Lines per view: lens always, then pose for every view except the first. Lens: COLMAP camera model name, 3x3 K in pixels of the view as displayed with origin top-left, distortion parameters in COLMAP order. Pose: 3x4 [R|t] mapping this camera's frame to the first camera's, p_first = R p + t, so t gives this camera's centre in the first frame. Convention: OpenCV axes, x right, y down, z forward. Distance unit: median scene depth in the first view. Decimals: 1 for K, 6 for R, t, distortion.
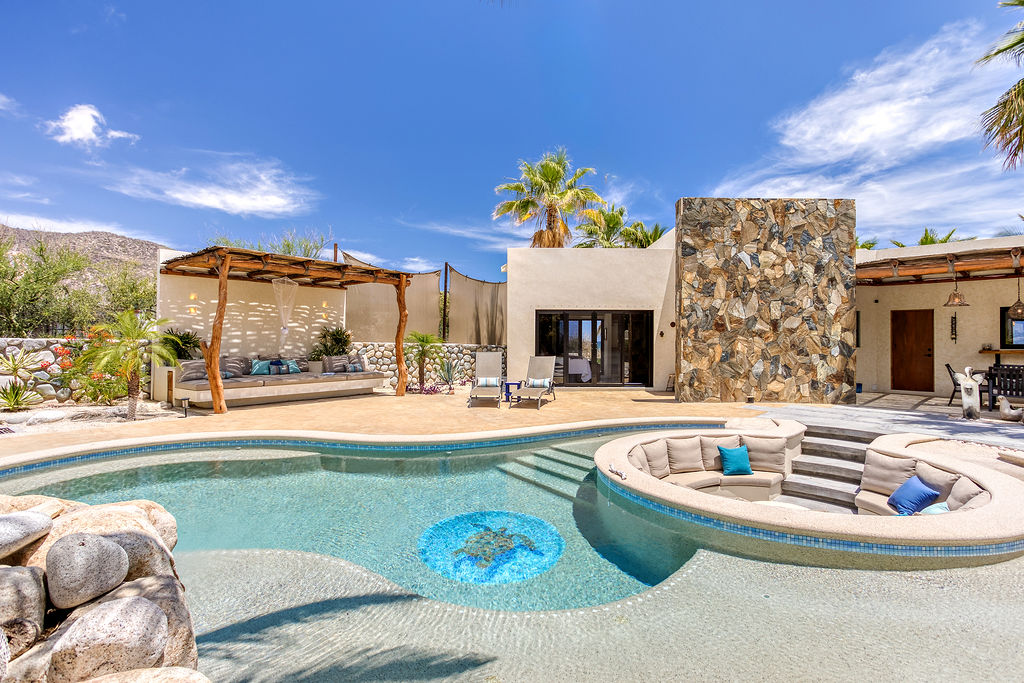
lens RADIAL K [[483.3, 0, 515.6], [0, 483.3, 333.1], [0, 0, 1]] dist [-0.015733, 0.003232]
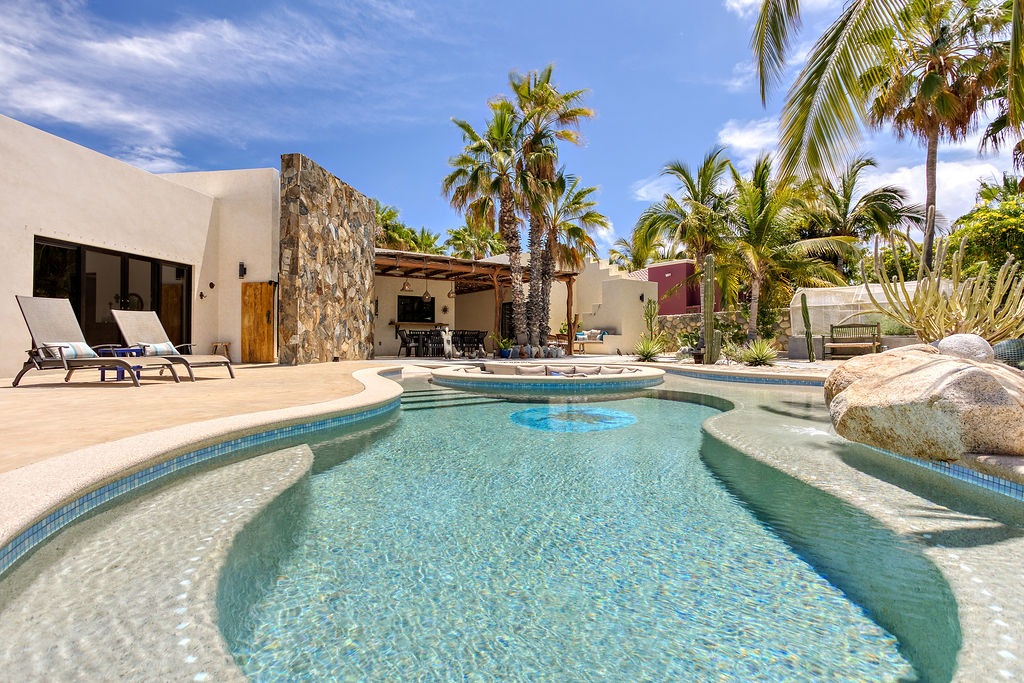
lens RADIAL K [[483.3, 0, 513.9], [0, 483.3, 335.2], [0, 0, 1]] dist [-0.015733, 0.003232]
pose [[0.159525, 0.002533, 0.987191, -0.531911], [-0.016780, 0.999859, 0.000146, 0.075825], [-0.987051, -0.016588, 0.159545, 0.415251]]
